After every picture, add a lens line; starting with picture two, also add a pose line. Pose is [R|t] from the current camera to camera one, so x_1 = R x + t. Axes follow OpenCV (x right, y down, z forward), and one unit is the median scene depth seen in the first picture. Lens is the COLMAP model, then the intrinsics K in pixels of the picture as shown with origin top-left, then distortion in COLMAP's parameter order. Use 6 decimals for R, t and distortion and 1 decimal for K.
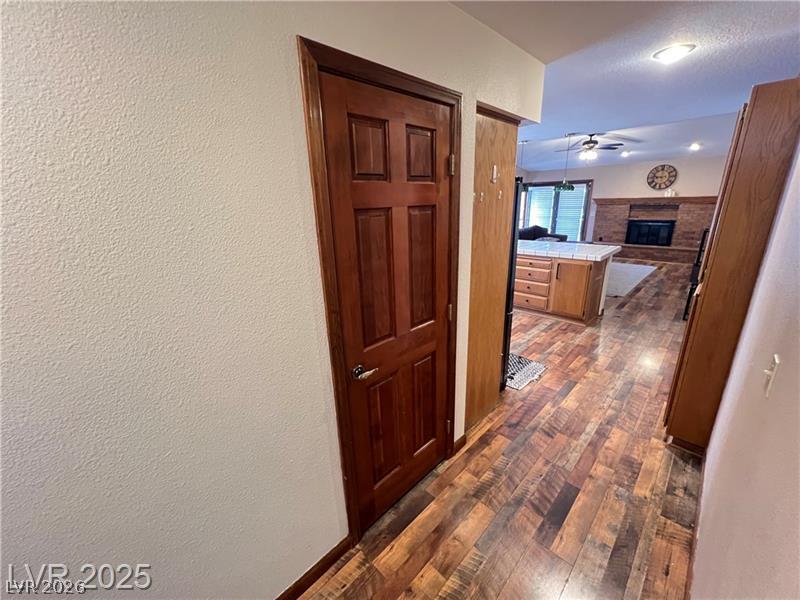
lens RADIAL K [[320.2, 0, 398.6], [0, 320.2, 298.0], [0, 0, 1]] dist [-0.002533, 0.000633]
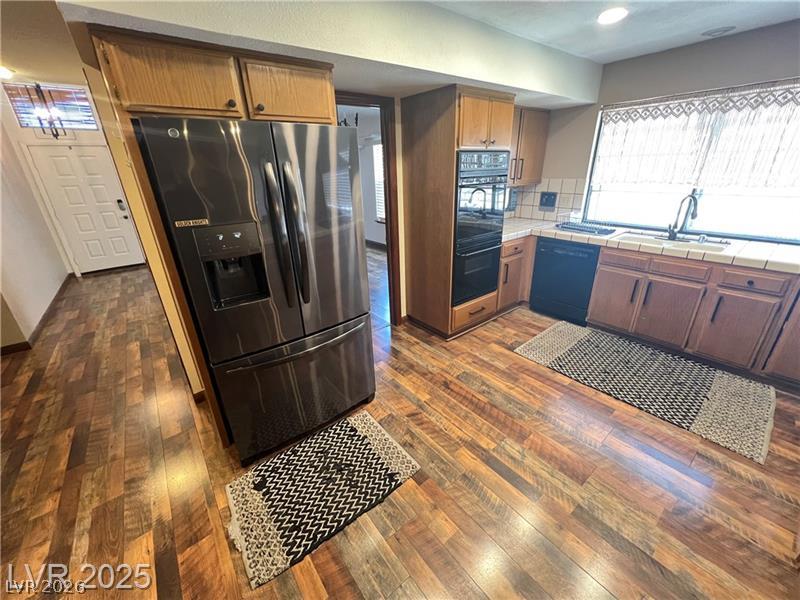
lens RADIAL K [[320.2, 0, 398.6], [0, 320.2, 298.0], [0, 0, 1]] dist [-0.002533, 0.000633]
pose [[-0.111889, 0.406675, -0.906695, 0.272607], [-0.255451, 0.869991, 0.421736, -0.134034], [0.960326, 0.278804, 0.006543, 0.440938]]
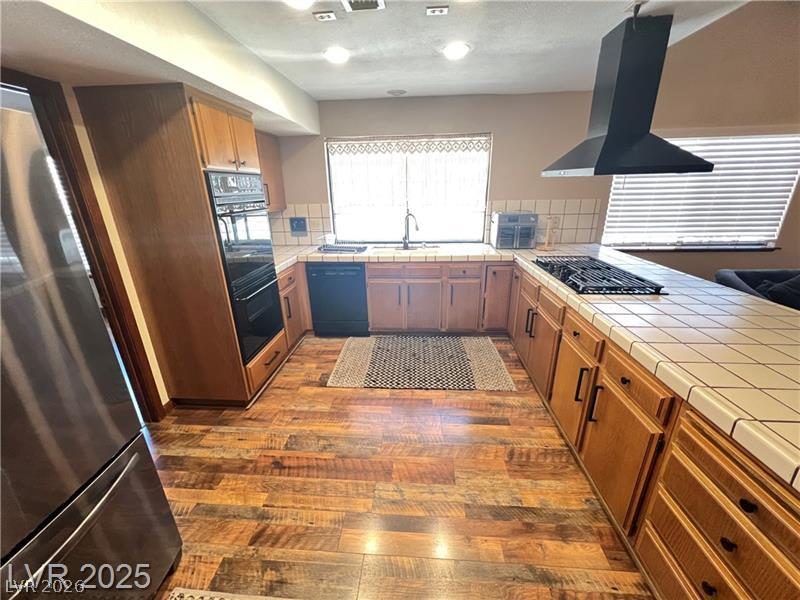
lens RADIAL K [[320.2, 0, 398.6], [0, 320.2, 298.0], [0, 0, 1]] dist [-0.002533, 0.000633]
pose [[0.656150, 0.264028, -0.706935, 0.214434], [-0.218476, 0.963141, 0.156935, -0.119513], [0.722313, 0.051475, 0.689648, 0.402818]]
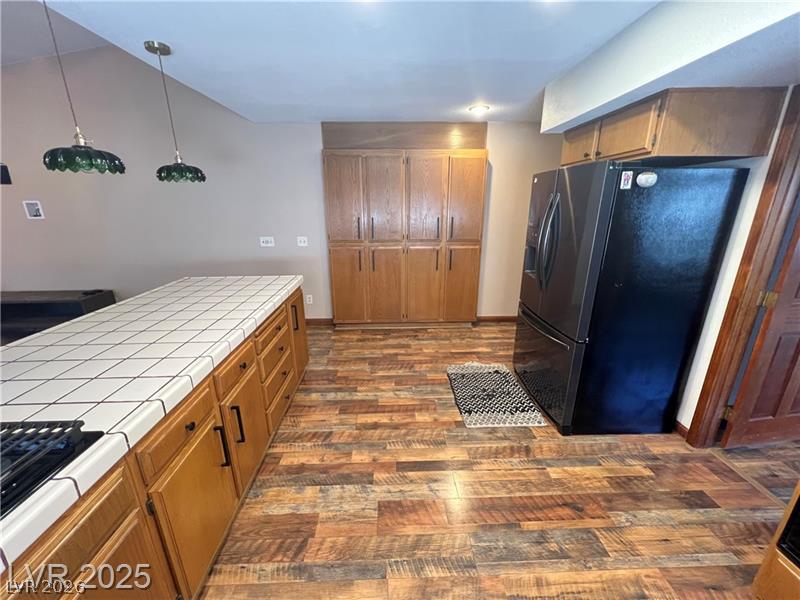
lens RADIAL K [[320.2, 0, 398.6], [0, 320.2, 298.0], [0, 0, 1]] dist [-0.002533, 0.000633]
pose [[-0.730672, -0.165041, 0.662480, -0.020370], [0.222658, 0.859684, 0.459747, -0.187102], [-0.645400, 0.483431, -0.591399, 0.650665]]
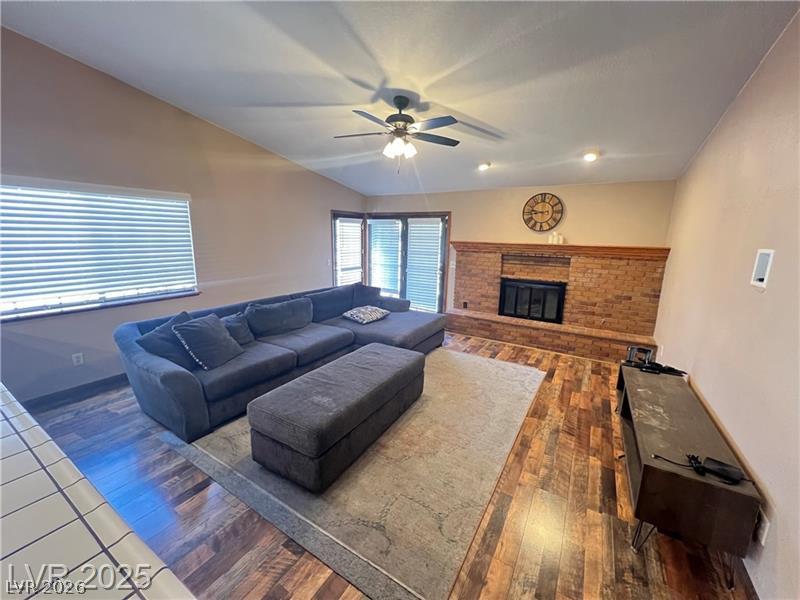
lens RADIAL K [[320.2, 0, 398.6], [0, 320.2, 298.0], [0, 0, 1]] dist [-0.002533, 0.000633]
pose [[0.970816, 0.002796, 0.239811, 0.417920], [0.021330, 0.994963, -0.097949, -0.163780], [-0.238877, 0.100206, 0.965866, 0.501060]]
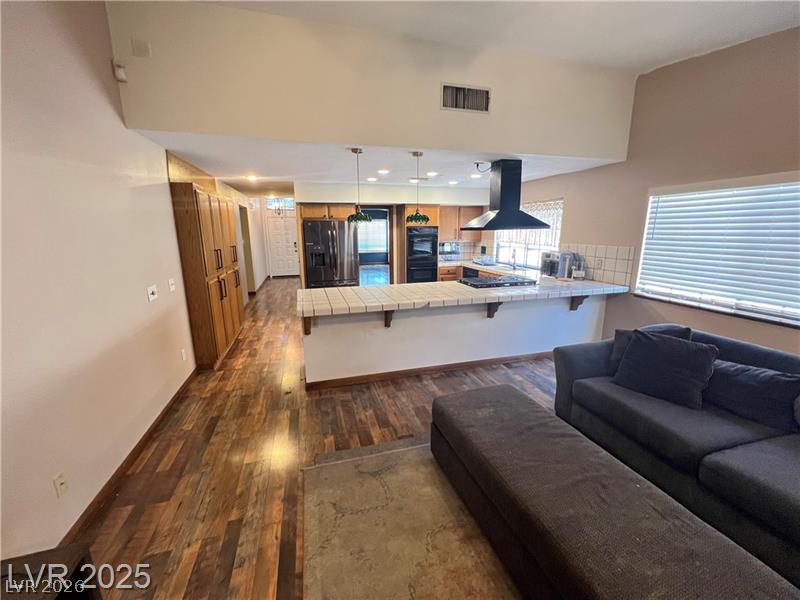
lens RADIAL K [[320.2, 0, 398.6], [0, 320.2, 298.0], [0, 0, 1]] dist [-0.002533, 0.000633]
pose [[-0.477552, 0.216046, -0.851627, 0.655326], [-0.235736, 0.902248, 0.361078, -0.264611], [0.846388, 0.373193, -0.379941, 0.810870]]
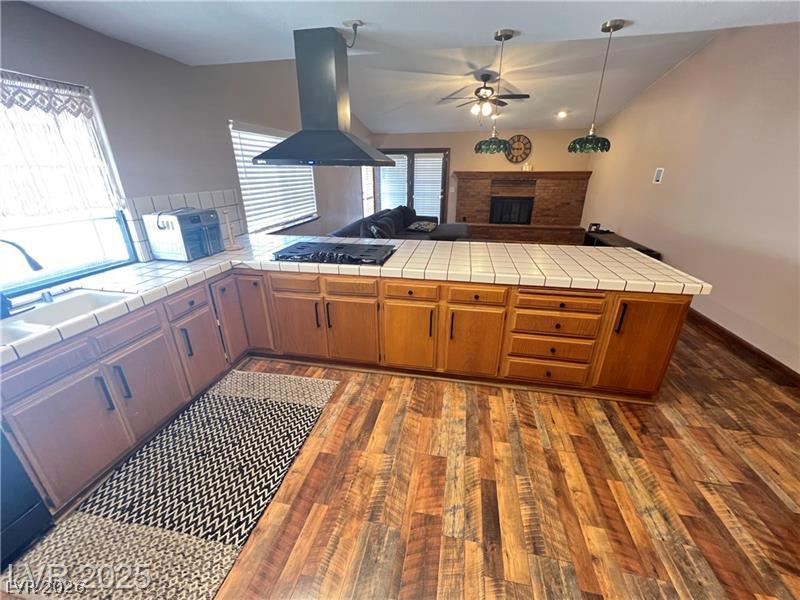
lens RADIAL K [[320.2, 0, 398.6], [0, 320.2, 298.0], [0, 0, 1]] dist [-0.002533, 0.000633]
pose [[0.831777, -0.181789, 0.524499, -0.021080], [0.140586, 0.983039, 0.117768, -0.117704], [-0.537012, -0.024219, 0.843227, 0.413164]]
